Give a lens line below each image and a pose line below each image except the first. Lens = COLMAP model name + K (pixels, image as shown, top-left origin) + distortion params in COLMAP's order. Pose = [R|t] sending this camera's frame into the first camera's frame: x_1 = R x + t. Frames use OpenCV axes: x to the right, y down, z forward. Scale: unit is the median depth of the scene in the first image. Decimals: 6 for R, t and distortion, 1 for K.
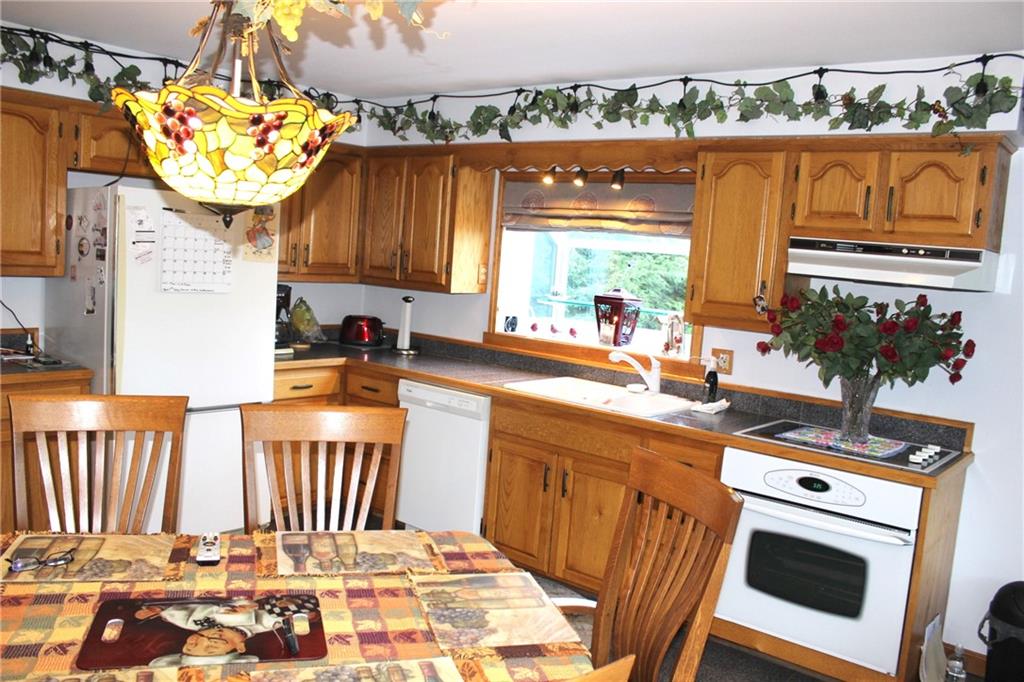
lens RADIAL K [[863.2, 0, 512.0], [0, 863.2, 341.0], [0, 0, 1]] dist [-0.156955, 0.115711]
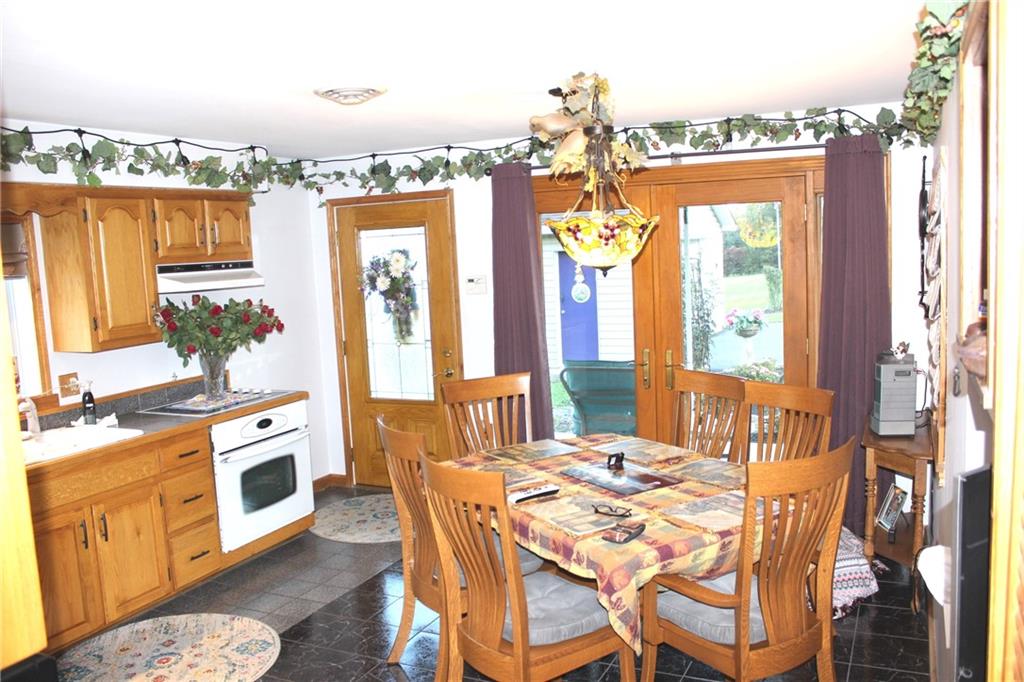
lens RADIAL K [[853.2, 0, 512.0], [0, 853.2, 341.0], [0, 0, 1]] dist [-0.067804, -0.001538]
pose [[-0.253298, -0.171084, 0.952140, -1.184055], [0.129041, 0.969467, 0.208526, -0.235089], [-0.958743, 0.175685, -0.223487, 0.888455]]
